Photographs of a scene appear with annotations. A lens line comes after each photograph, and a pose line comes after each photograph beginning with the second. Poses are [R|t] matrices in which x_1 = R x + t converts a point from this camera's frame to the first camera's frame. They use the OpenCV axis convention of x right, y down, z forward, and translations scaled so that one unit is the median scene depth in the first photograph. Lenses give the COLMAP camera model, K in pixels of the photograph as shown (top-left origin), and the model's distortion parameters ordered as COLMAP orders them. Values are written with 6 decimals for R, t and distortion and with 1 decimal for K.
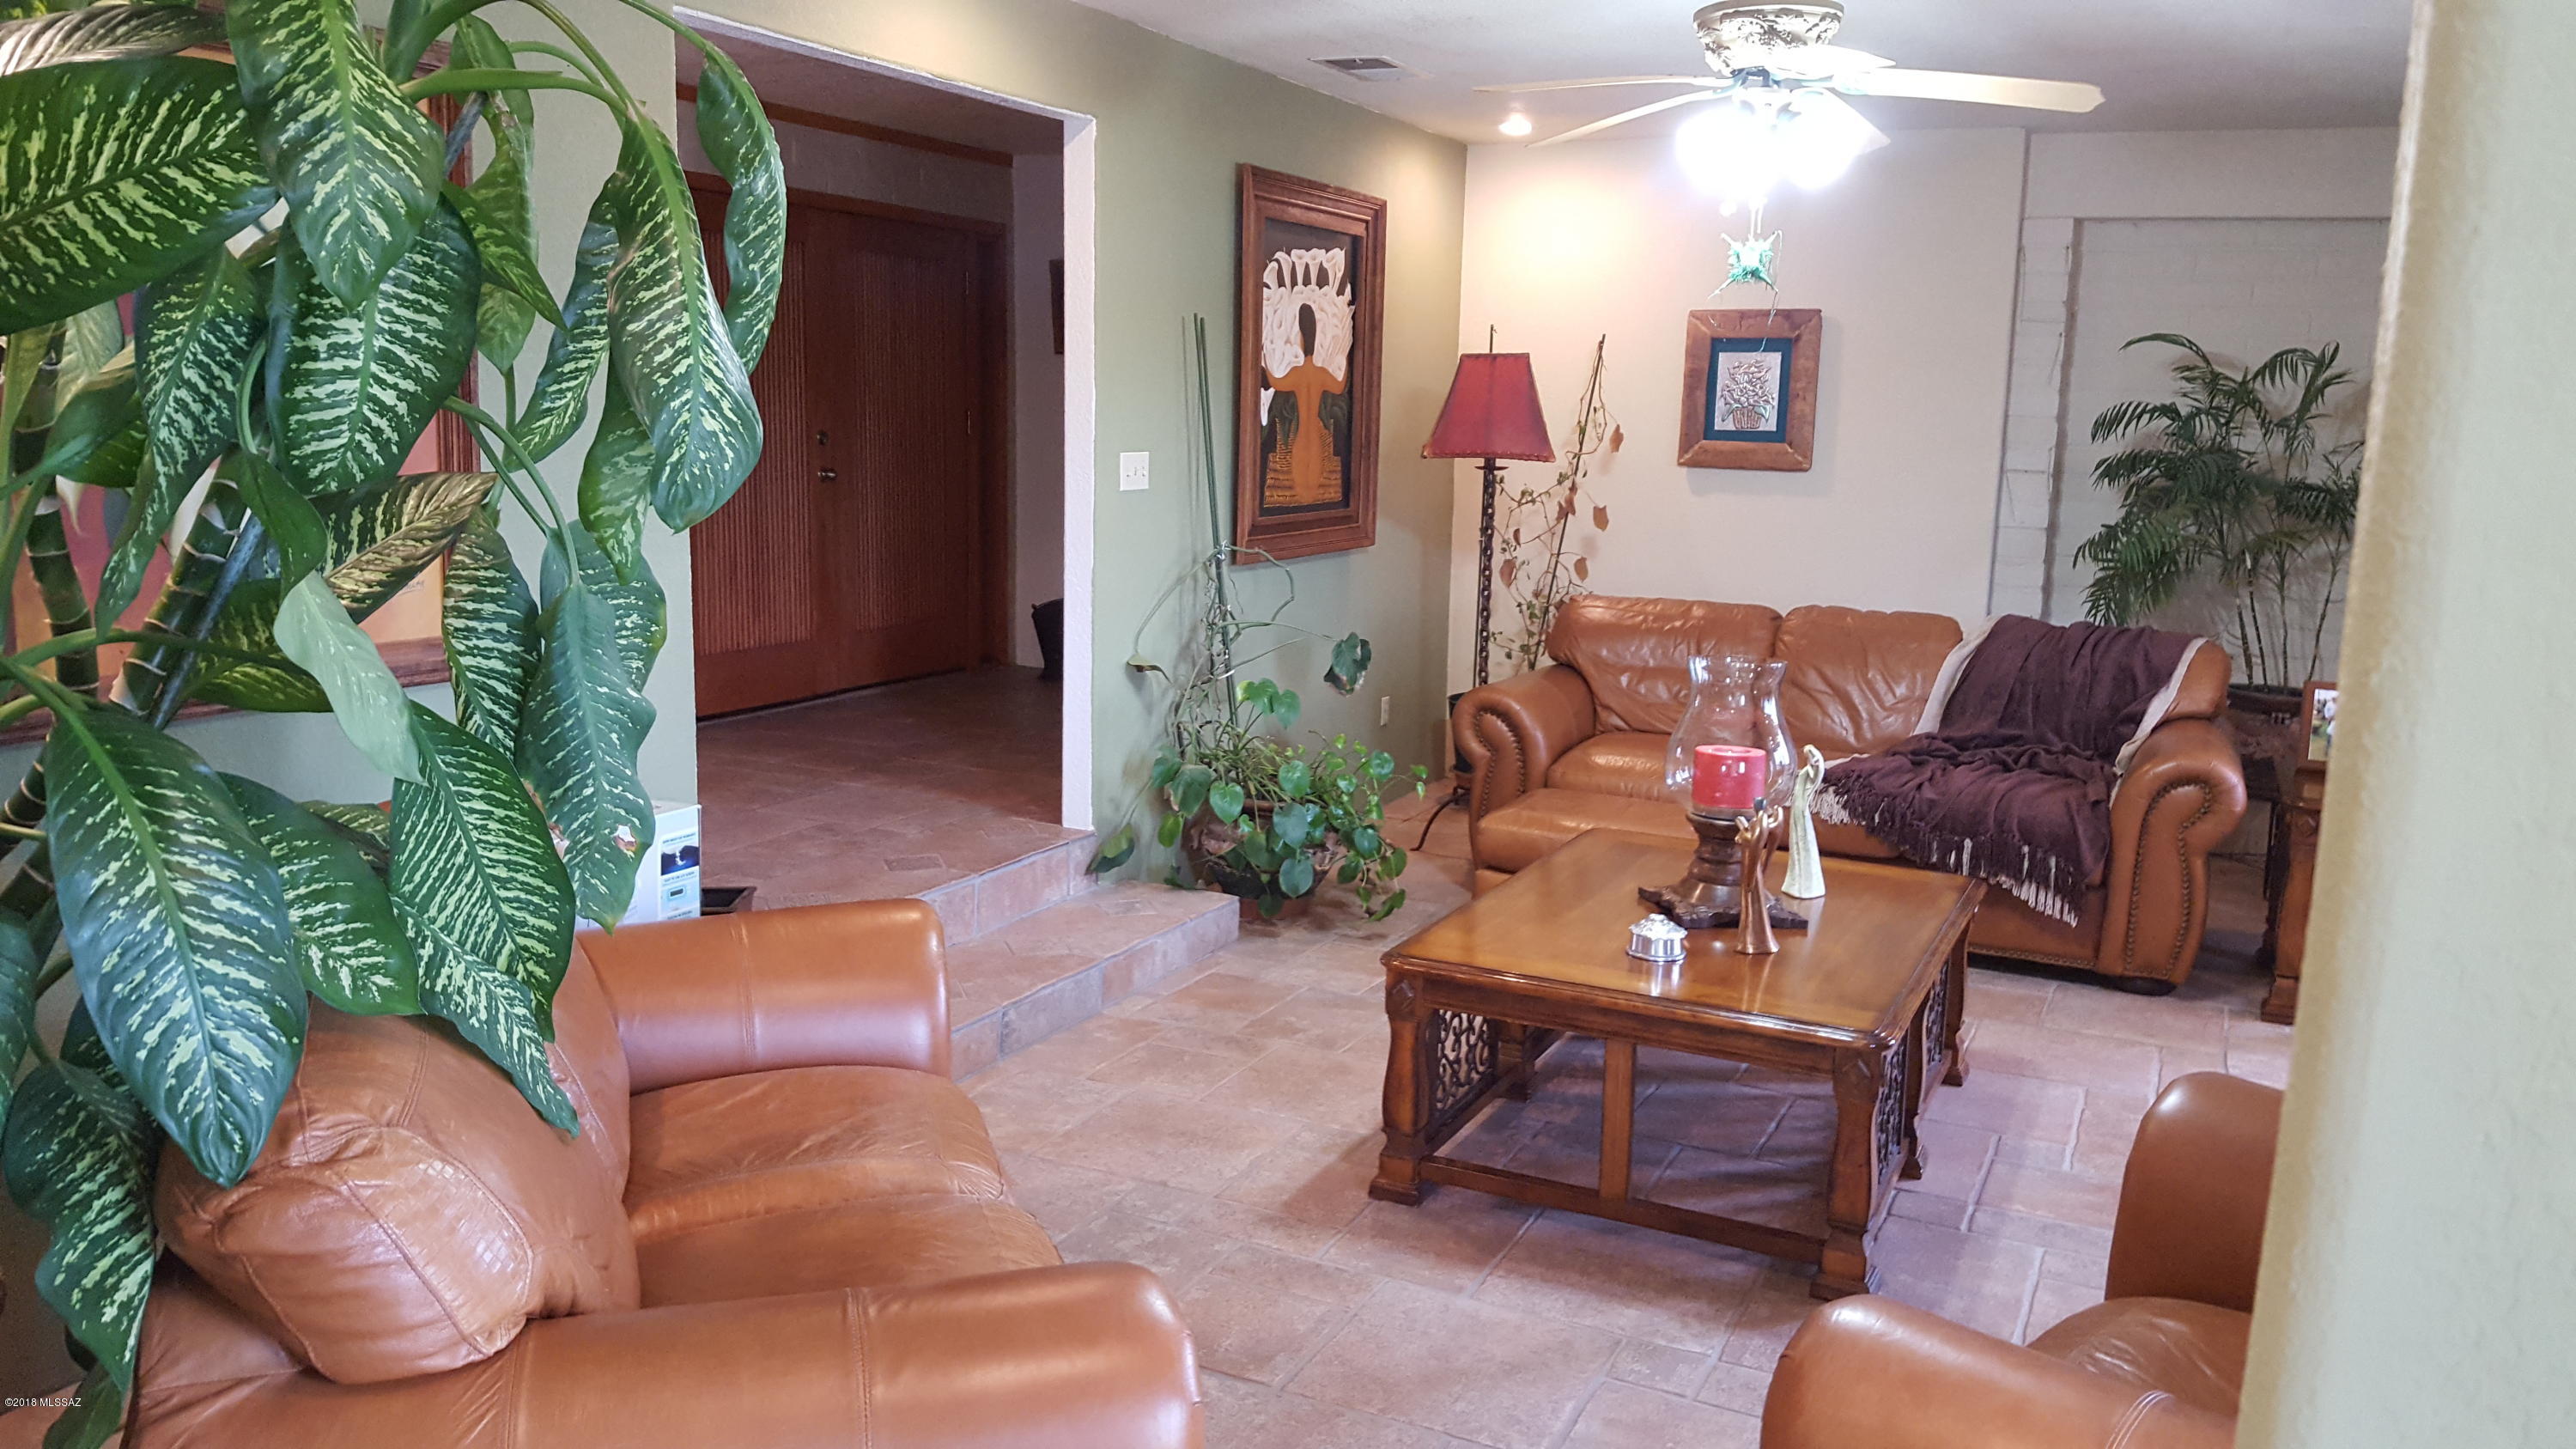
lens RADIAL K [[1929.8, 0, 1299.7], [0, 1929.8, 703.1], [0, 0, 1]] dist [0.288827, -0.662469]
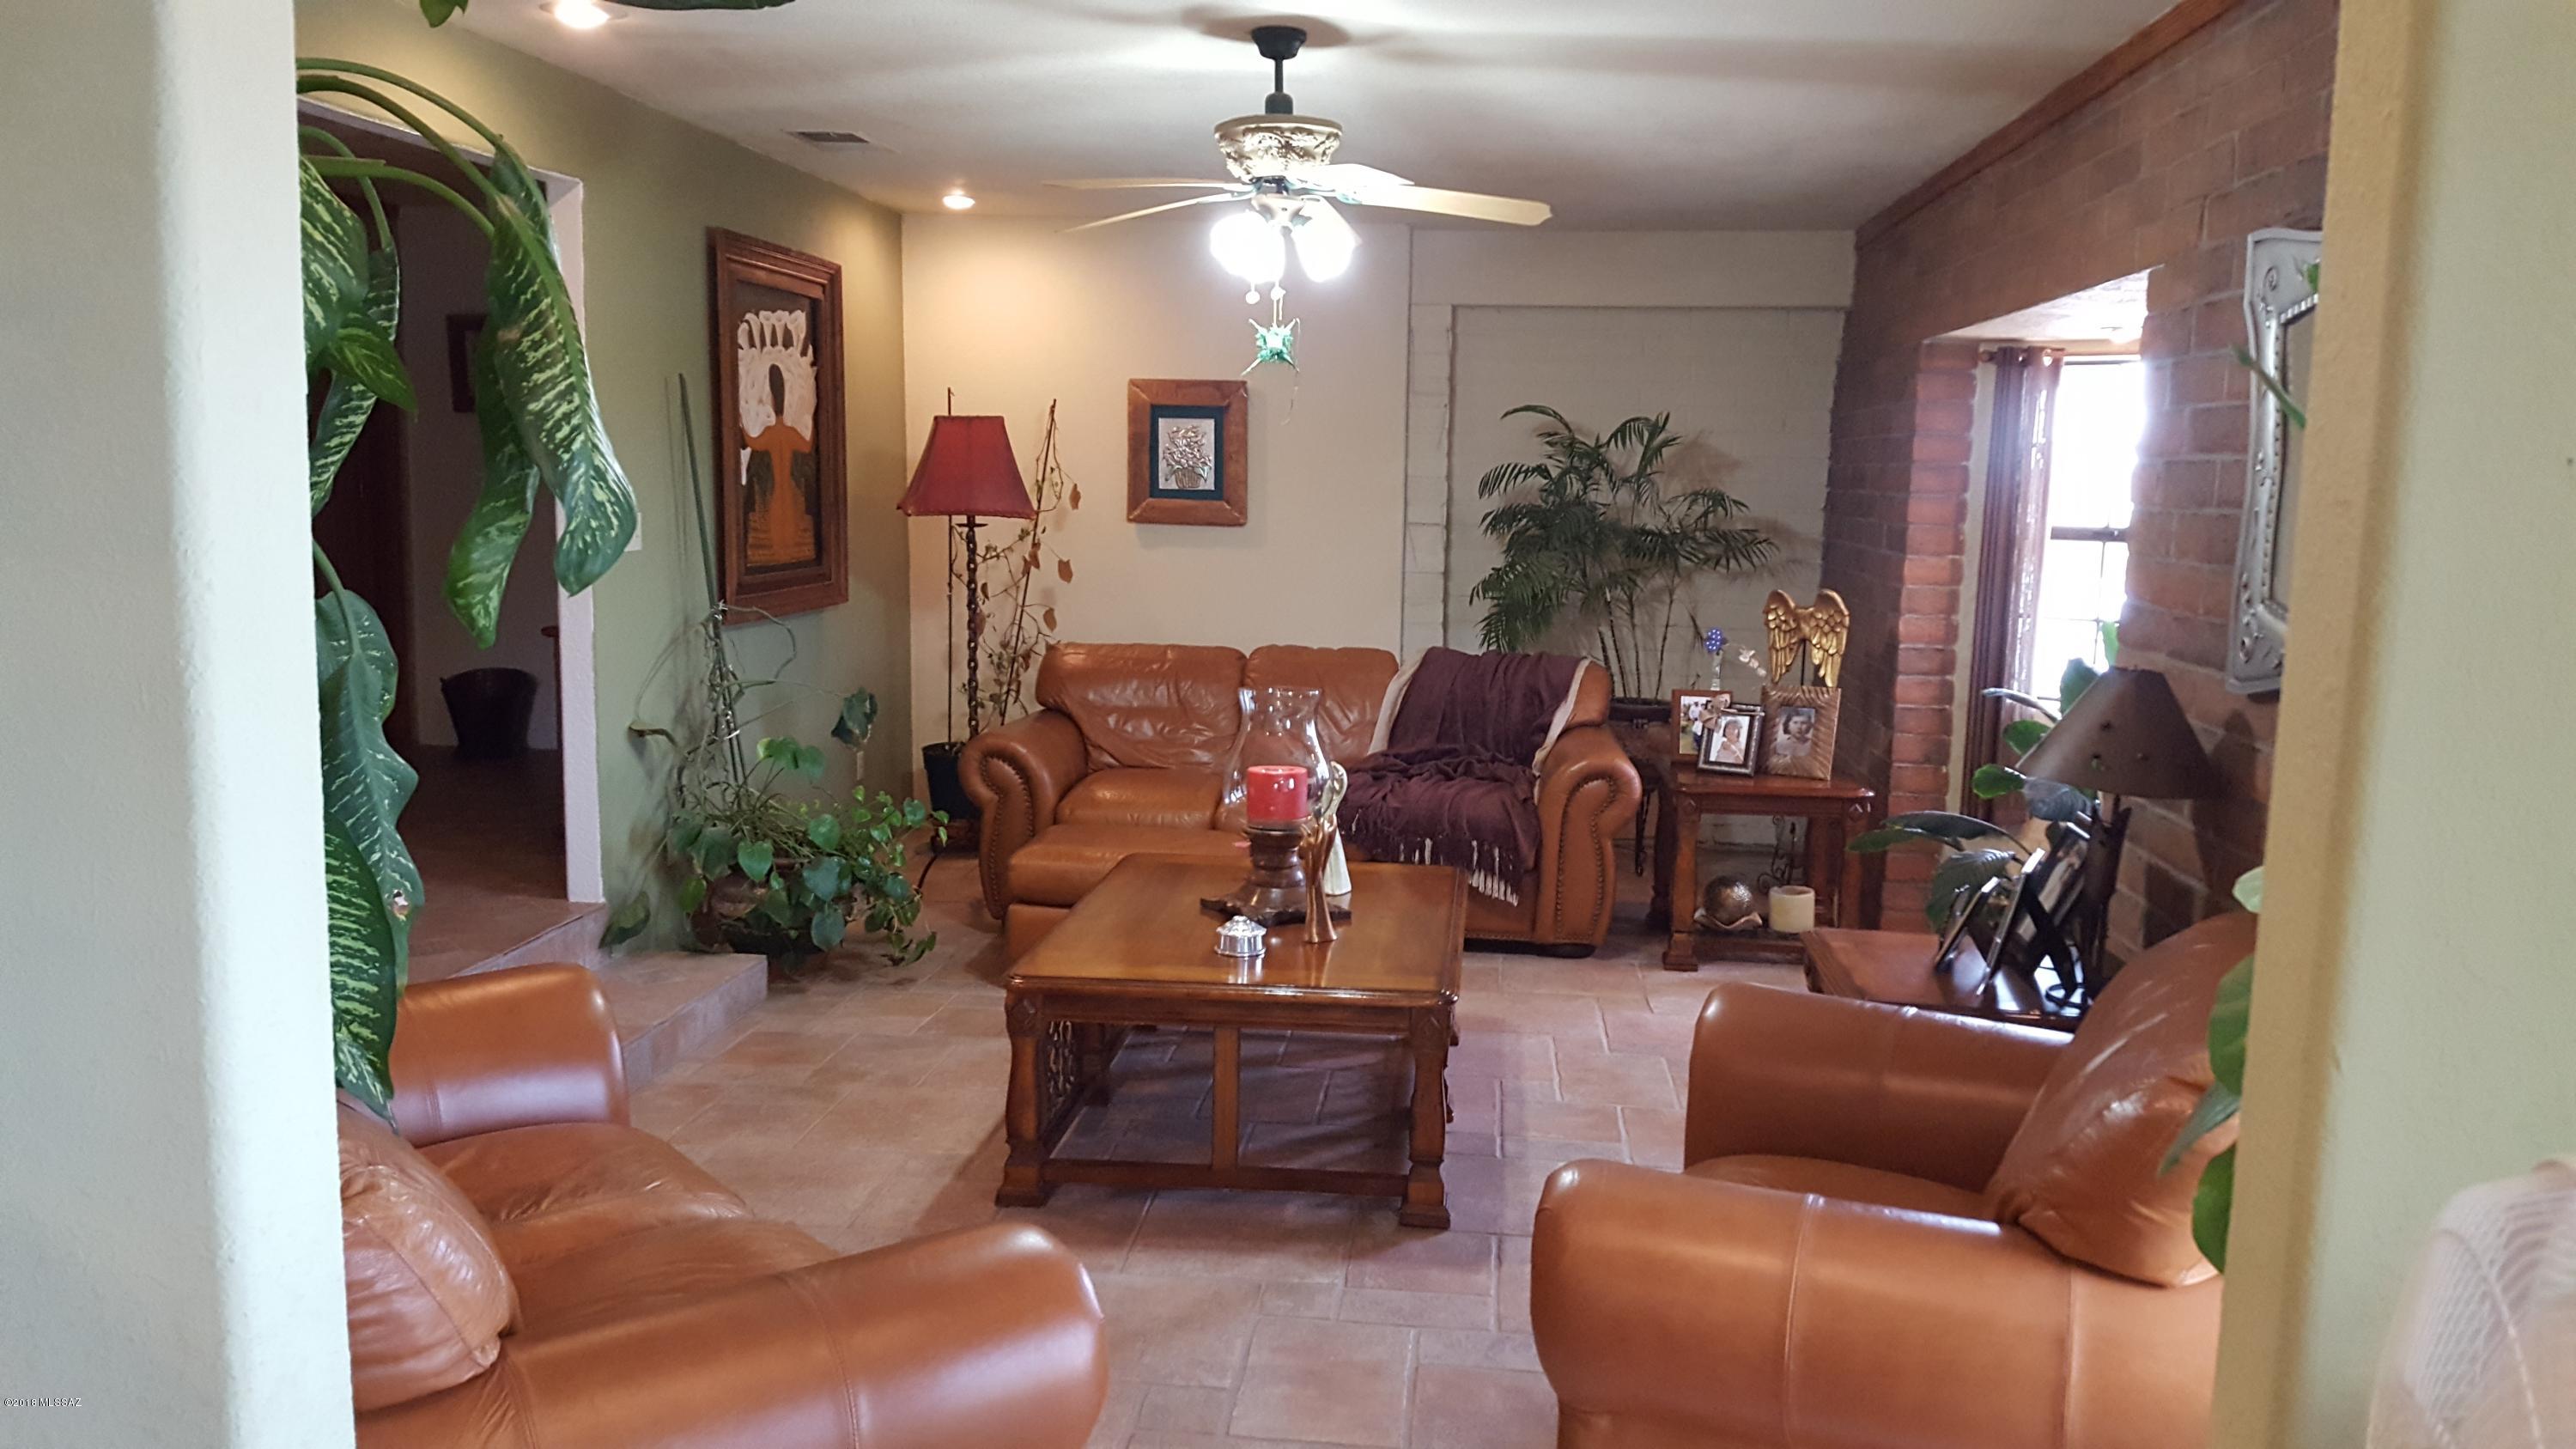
lens RADIAL K [[1945.5, 0, 1288.0], [0, 1945.5, 724.5], [0, 0, 1]] dist [0.257224, -0.529458]
pose [[0.941776, -0.053277, 0.331994, -0.114465], [0.059459, 0.998195, -0.008482, 0.005992], [-0.330943, 0.027728, 0.943243, -0.056598]]
